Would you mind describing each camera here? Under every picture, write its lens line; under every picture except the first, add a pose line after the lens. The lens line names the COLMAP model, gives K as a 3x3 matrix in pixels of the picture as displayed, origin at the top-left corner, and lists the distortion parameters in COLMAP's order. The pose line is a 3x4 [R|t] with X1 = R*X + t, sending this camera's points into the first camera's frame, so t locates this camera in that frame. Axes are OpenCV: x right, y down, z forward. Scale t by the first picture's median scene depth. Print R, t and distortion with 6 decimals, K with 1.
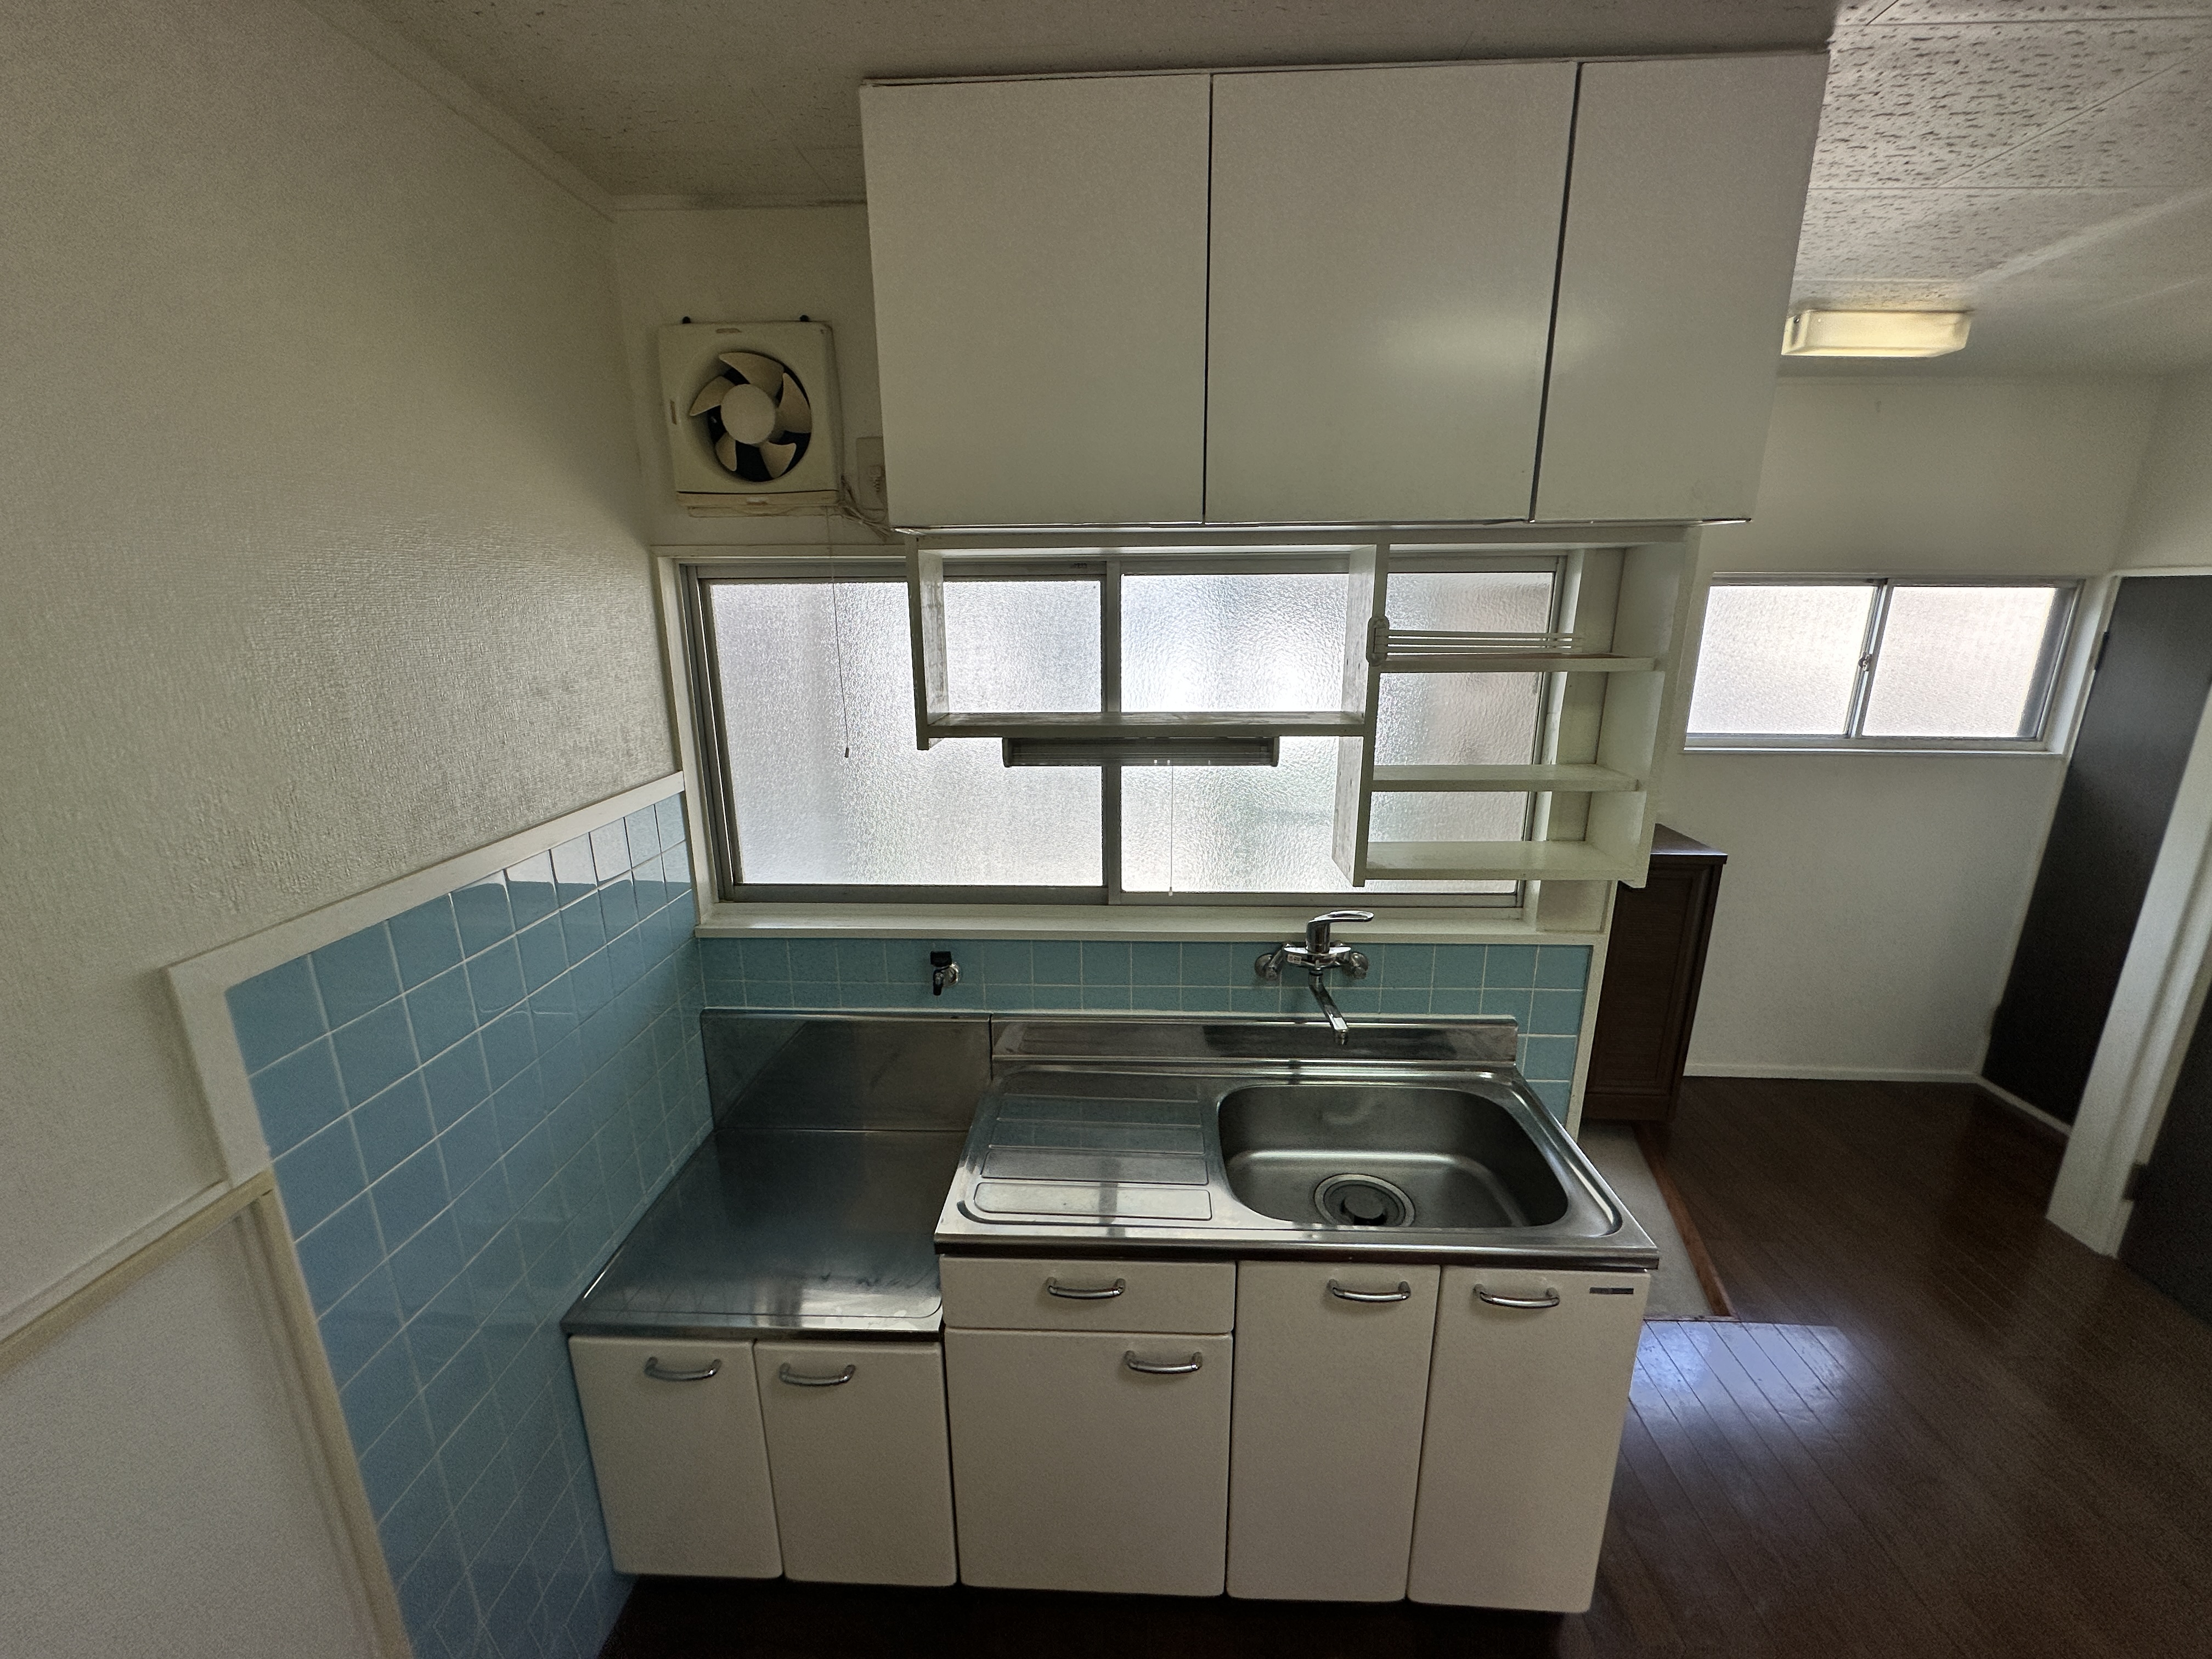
lens RADIAL K [[887.8, 0, 1106.0], [0, 887.8, 829.5], [0, 0, 1]] dist [-0.000390, 0.000023]
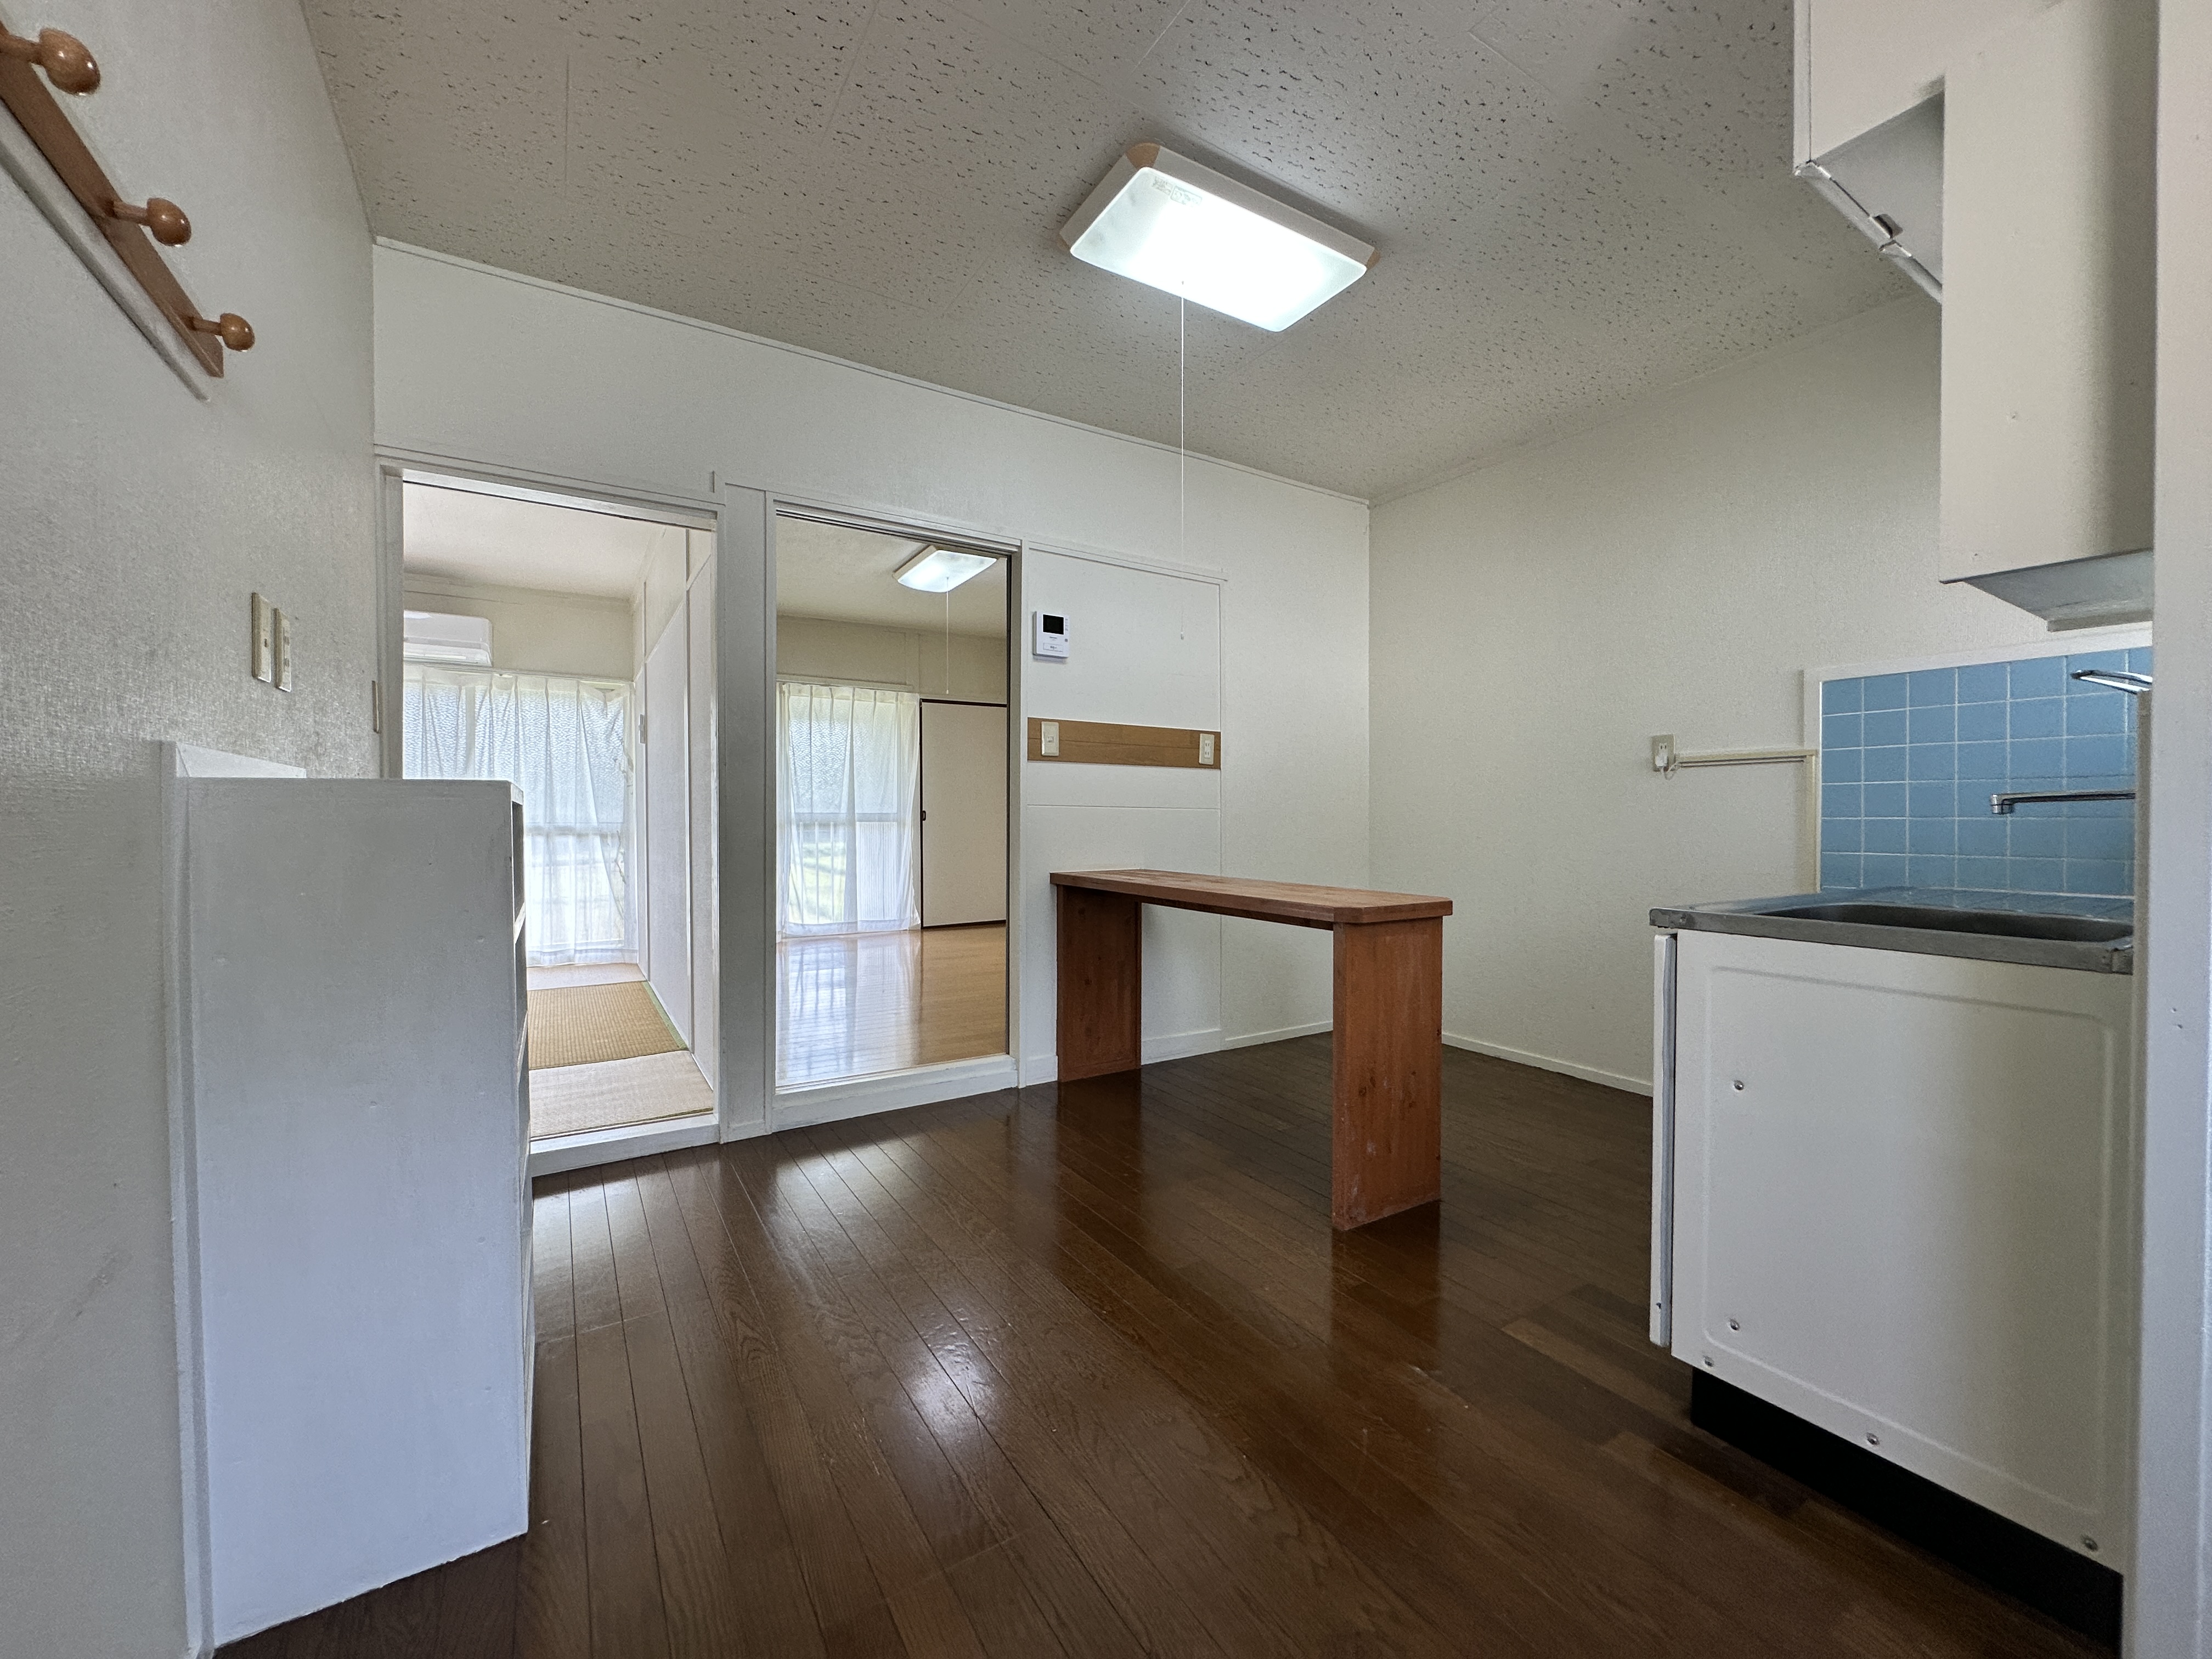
lens RADIAL K [[887.8, 0, 1106.0], [0, 887.8, 829.5], [0, 0, 1]] dist [-0.000390, 0.000023]
pose [[-0.828469, 0.011182, -0.559923, 1.574042], [-0.141433, 0.963215, 0.228502, 0.187777], [0.541881, 0.268499, -0.796413, 1.294650]]
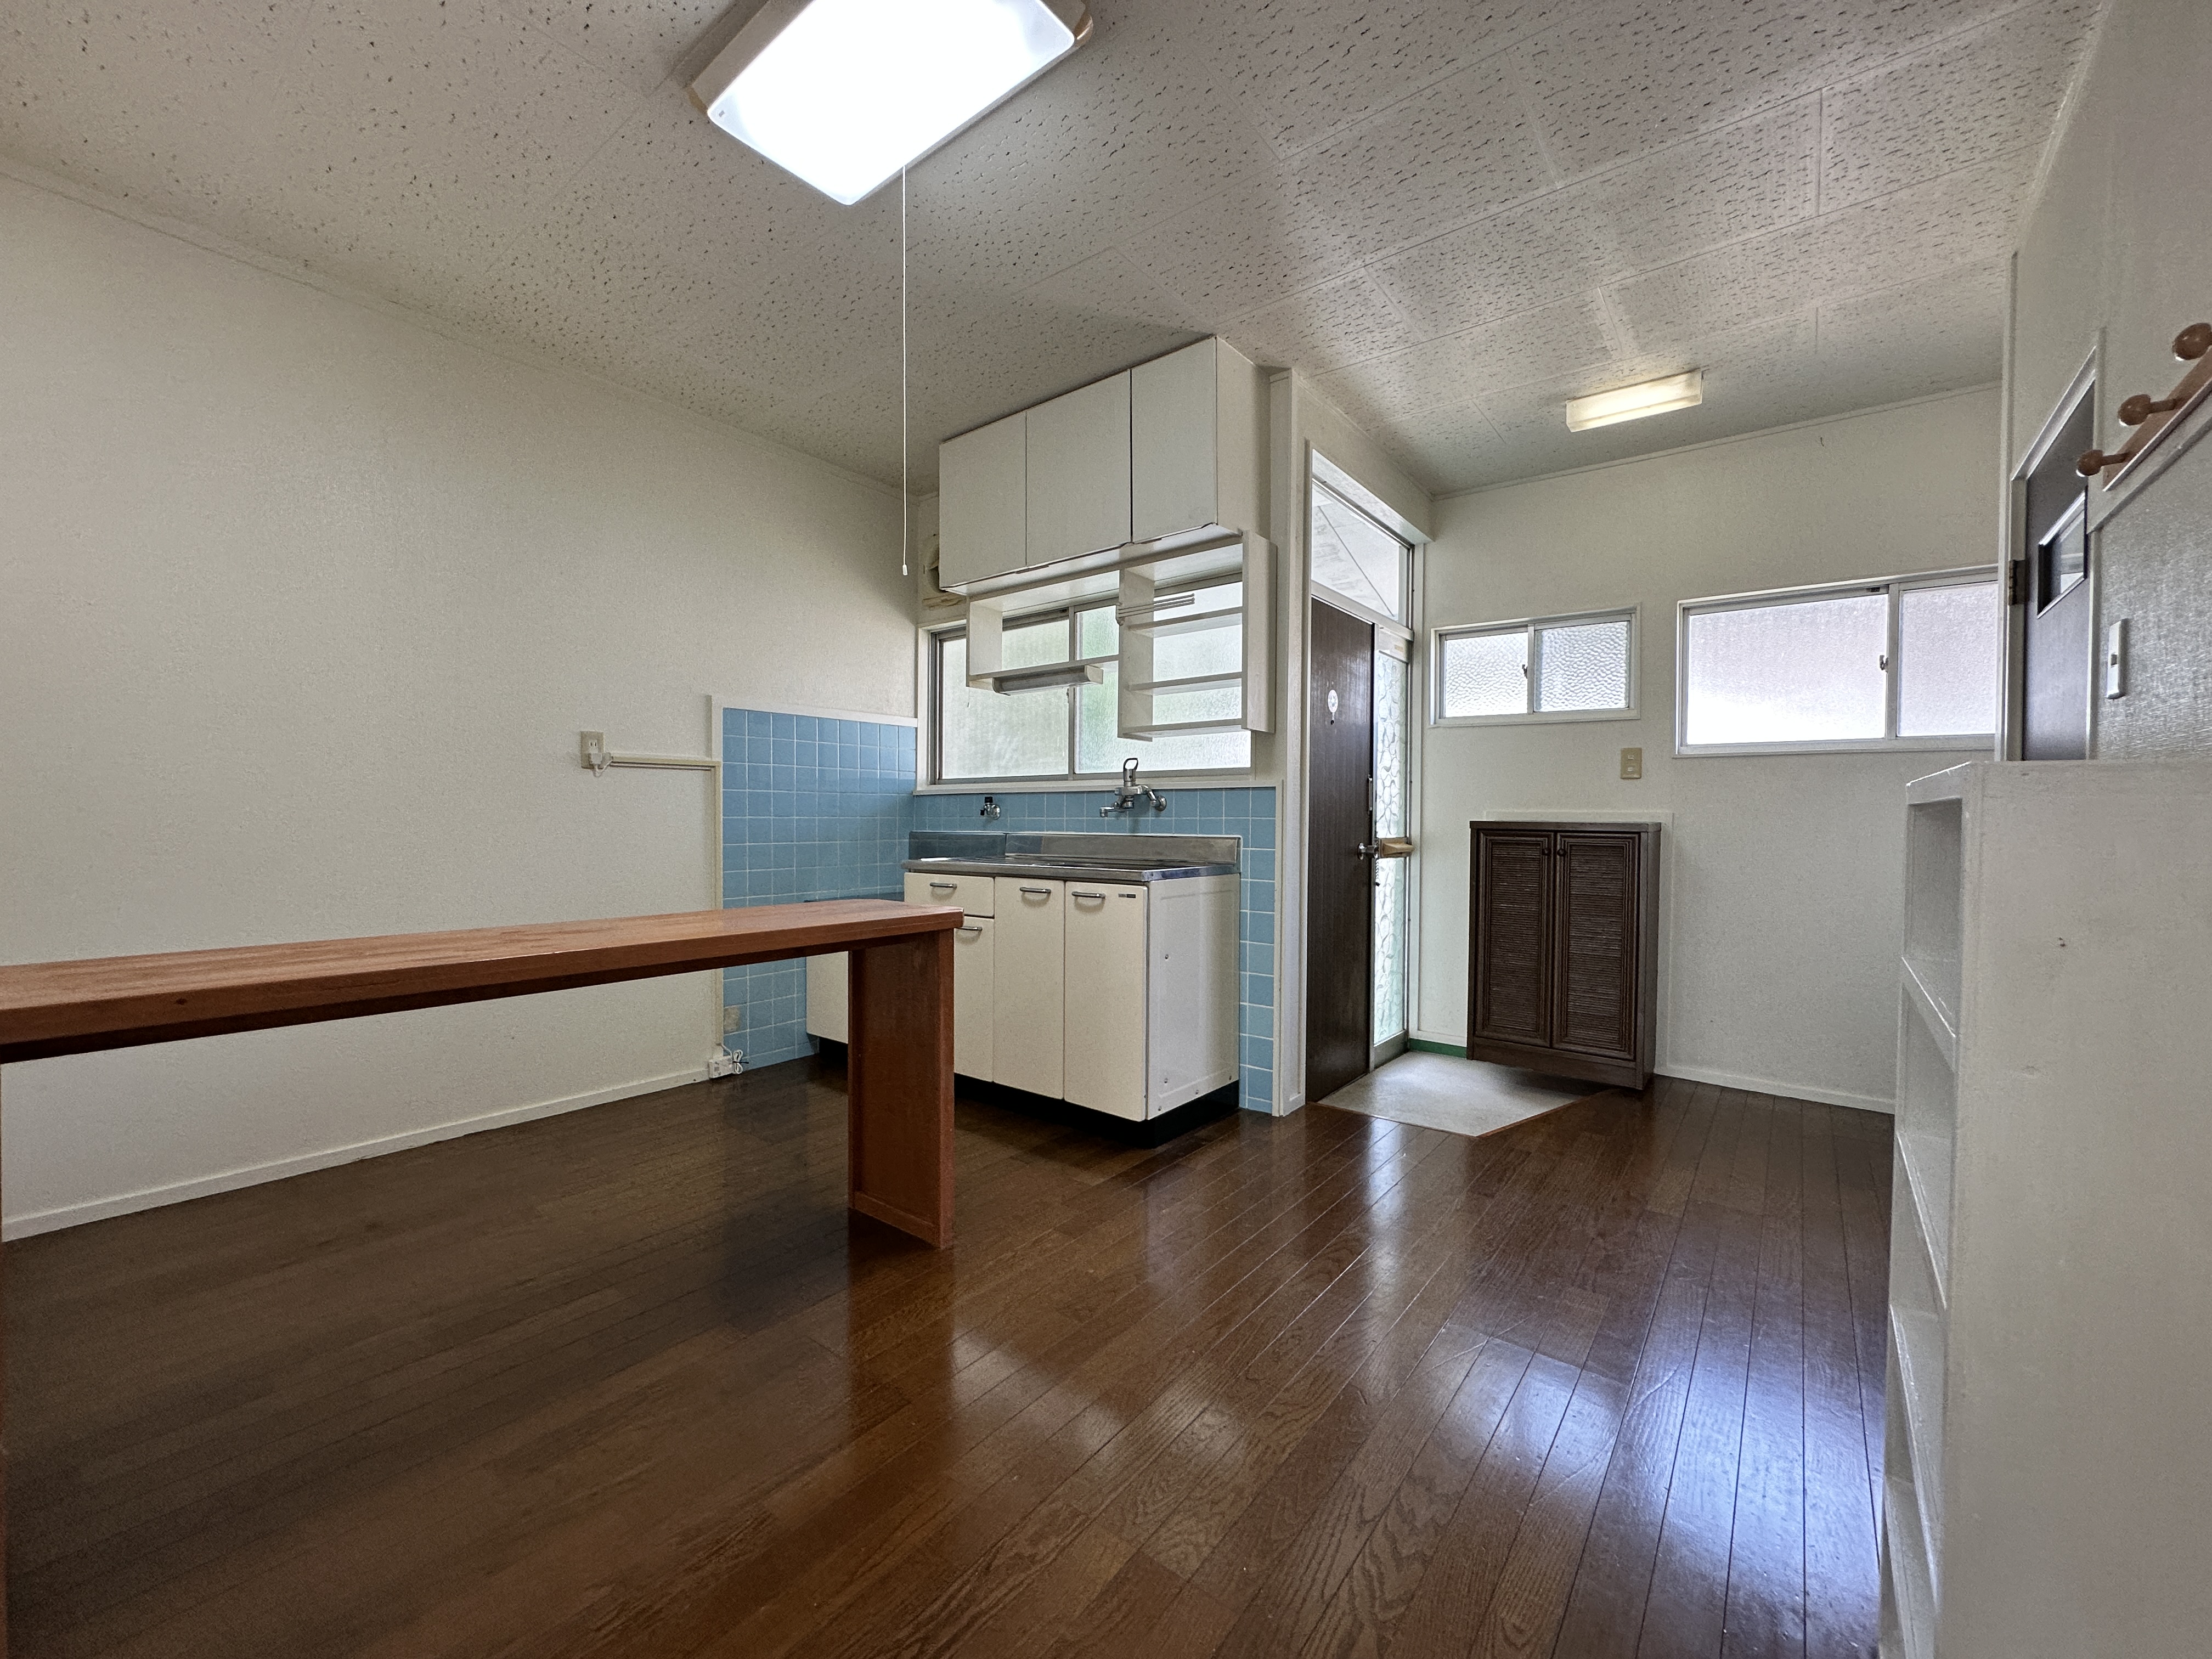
lens RADIAL K [[887.8, 0, 1106.0], [0, 887.8, 829.5], [0, 0, 1]] dist [-0.000390, 0.000023]
pose [[0.808791, 0.016352, -0.587868, 1.470875], [-0.158299, 0.968773, -0.190841, 0.665690], [0.566390, 0.247410, 0.786124, -0.522991]]
